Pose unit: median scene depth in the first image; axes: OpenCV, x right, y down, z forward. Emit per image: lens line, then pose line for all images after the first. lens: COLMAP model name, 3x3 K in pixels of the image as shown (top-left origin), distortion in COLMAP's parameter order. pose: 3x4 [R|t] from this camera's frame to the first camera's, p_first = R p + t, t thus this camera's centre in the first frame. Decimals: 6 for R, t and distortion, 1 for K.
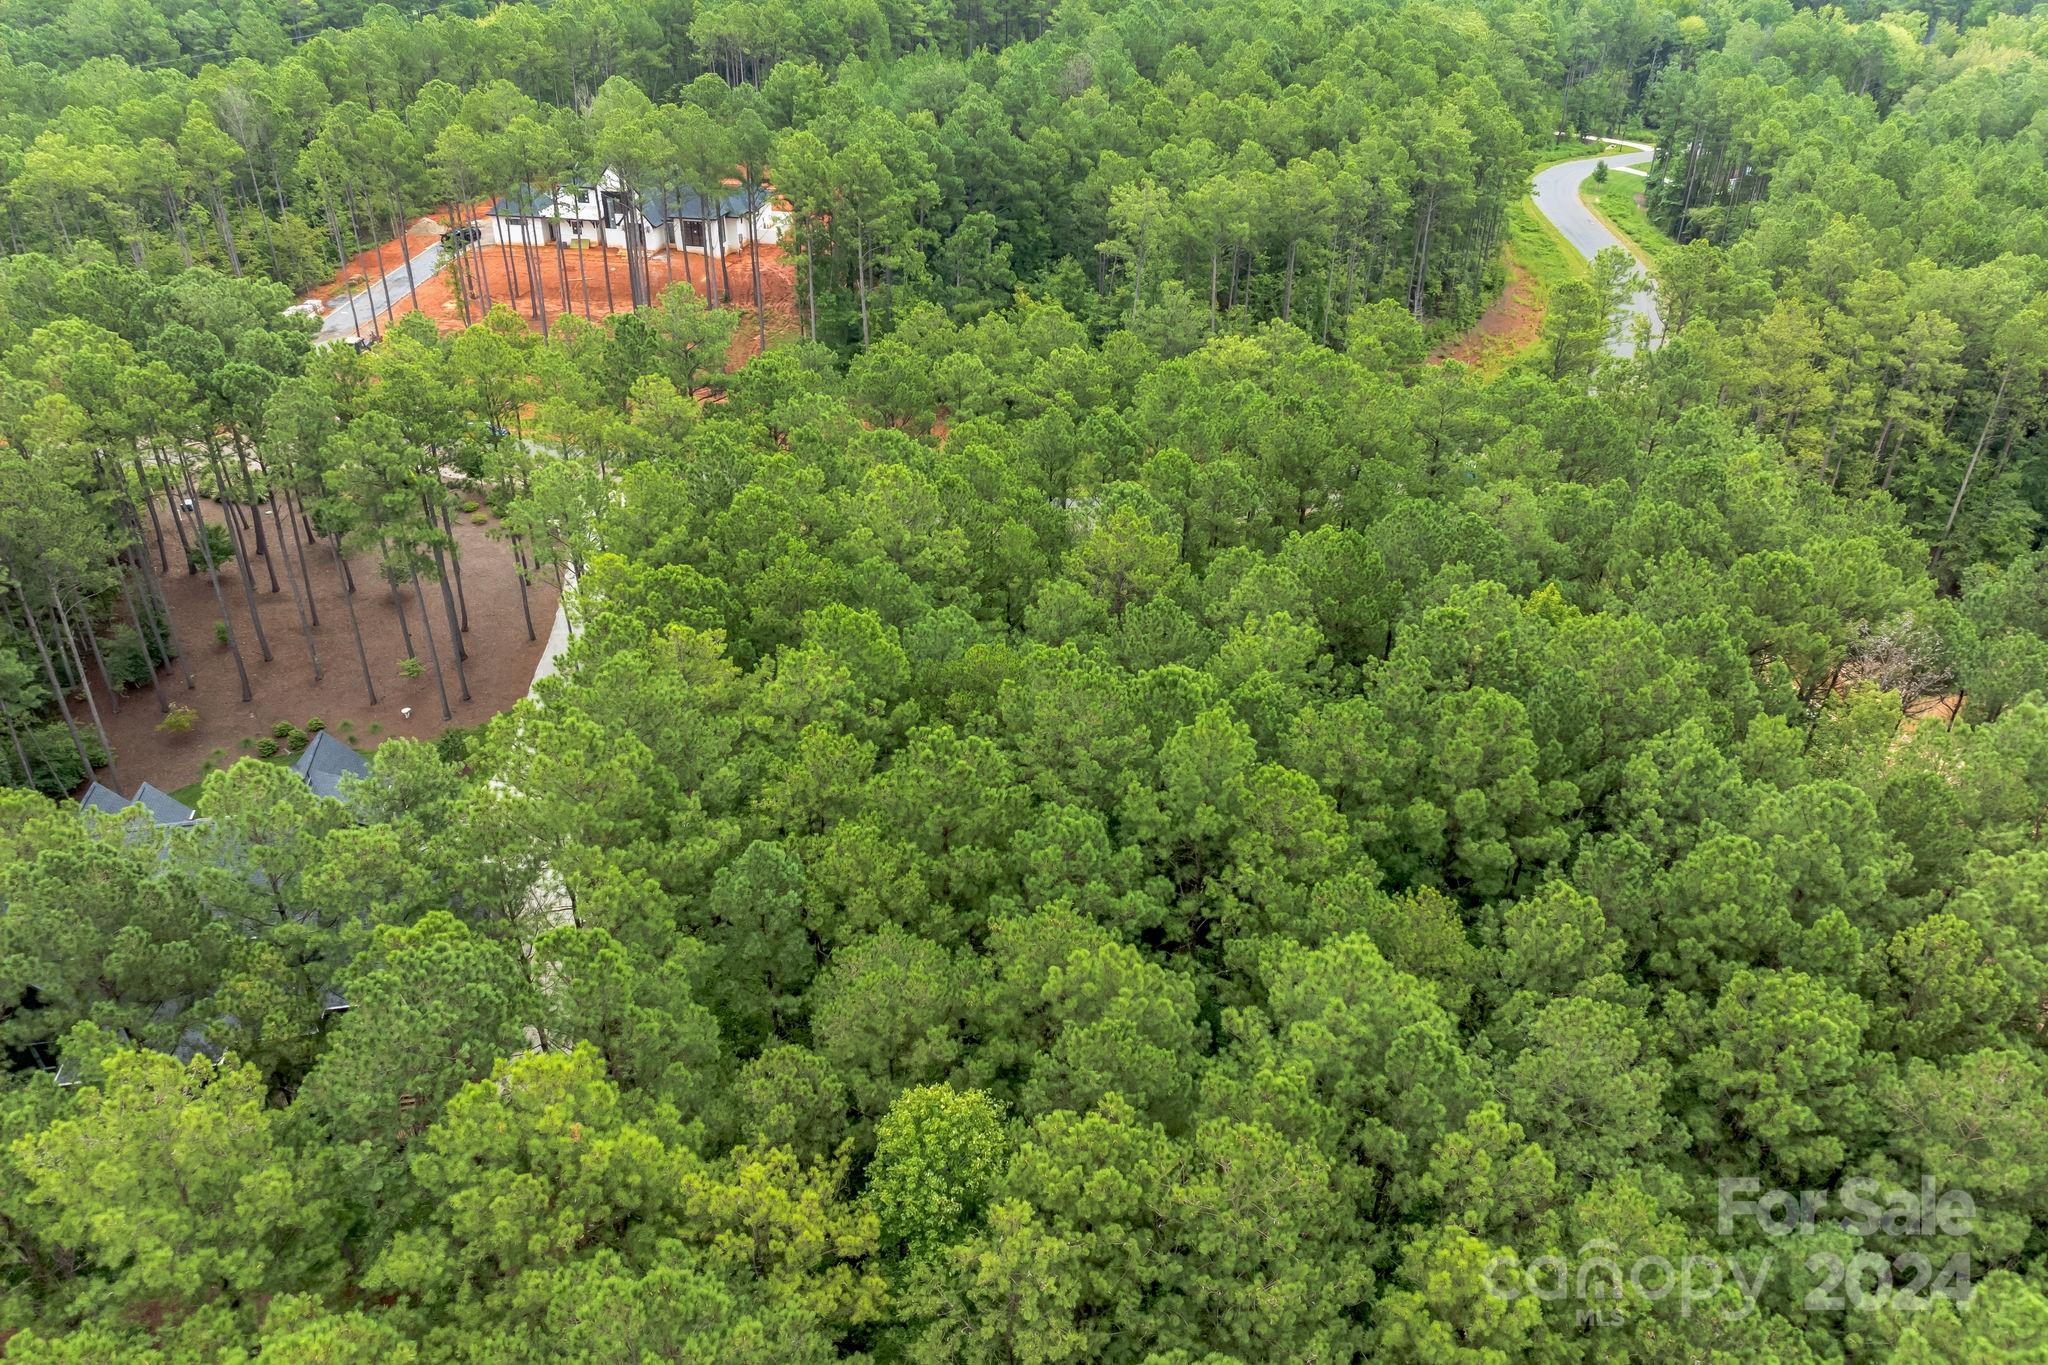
lens RADIAL K [[1446.2, 0, 1020.2], [0, 1446.2, 686.2], [0, 0, 1]] dist [-0.041008, 0.003239]
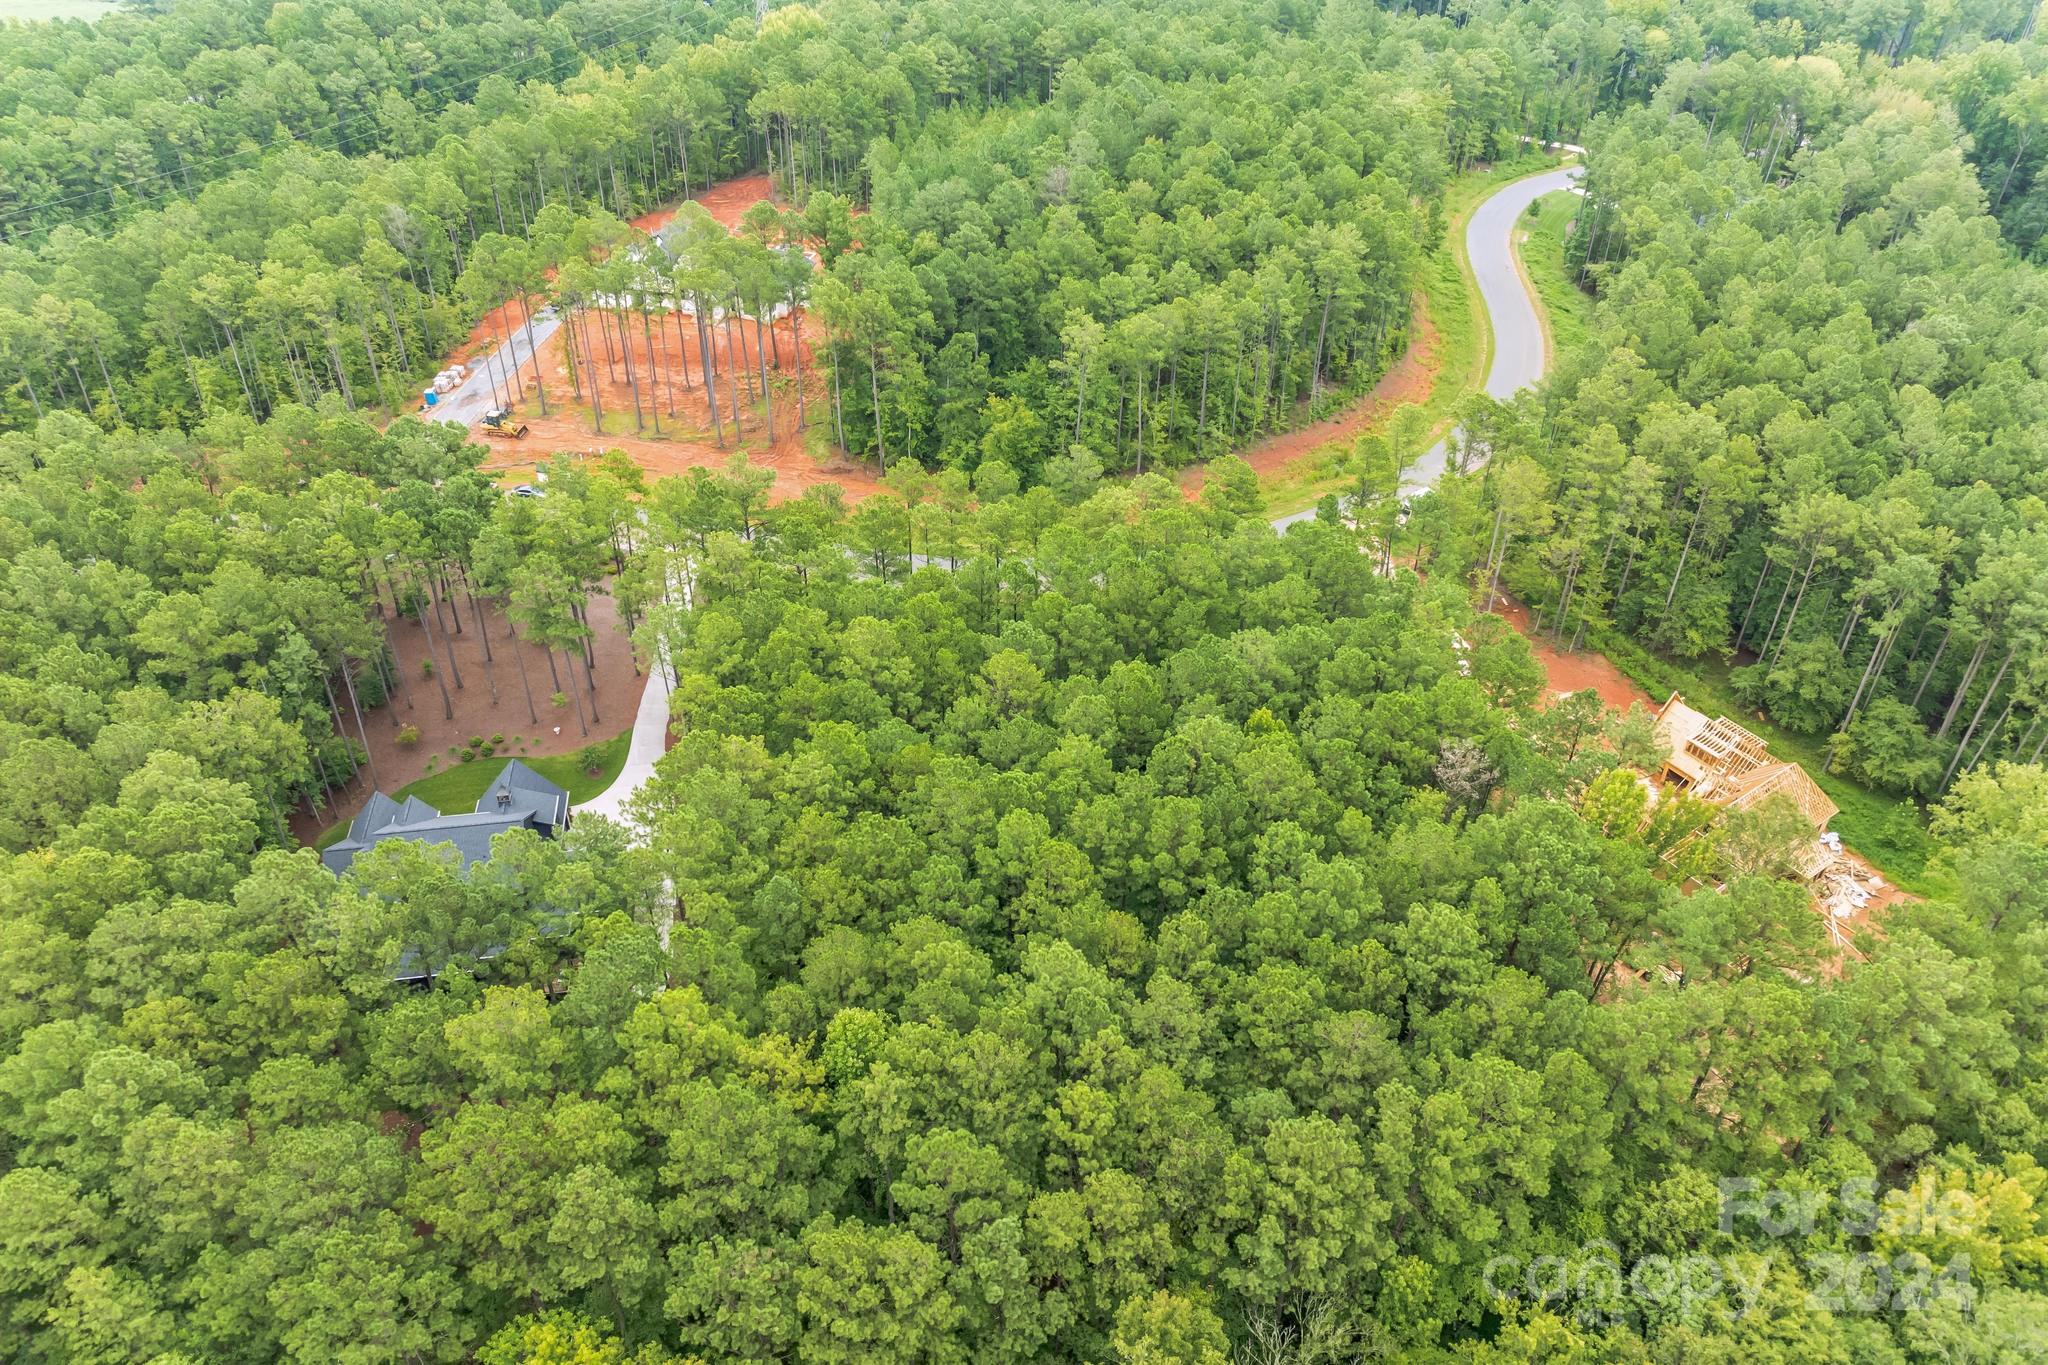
lens RADIAL K [[1445.8, 0, 1024.0], [0, 1445.8, 682.5], [0, 0, 1]] dist [-0.036981, 0.009455]
pose [[0.999036, 0.024703, -0.036279, 0.224653], [-0.021385, 0.995788, 0.089156, -0.348800], [0.038329, -0.088294, 0.995357, -0.939637]]
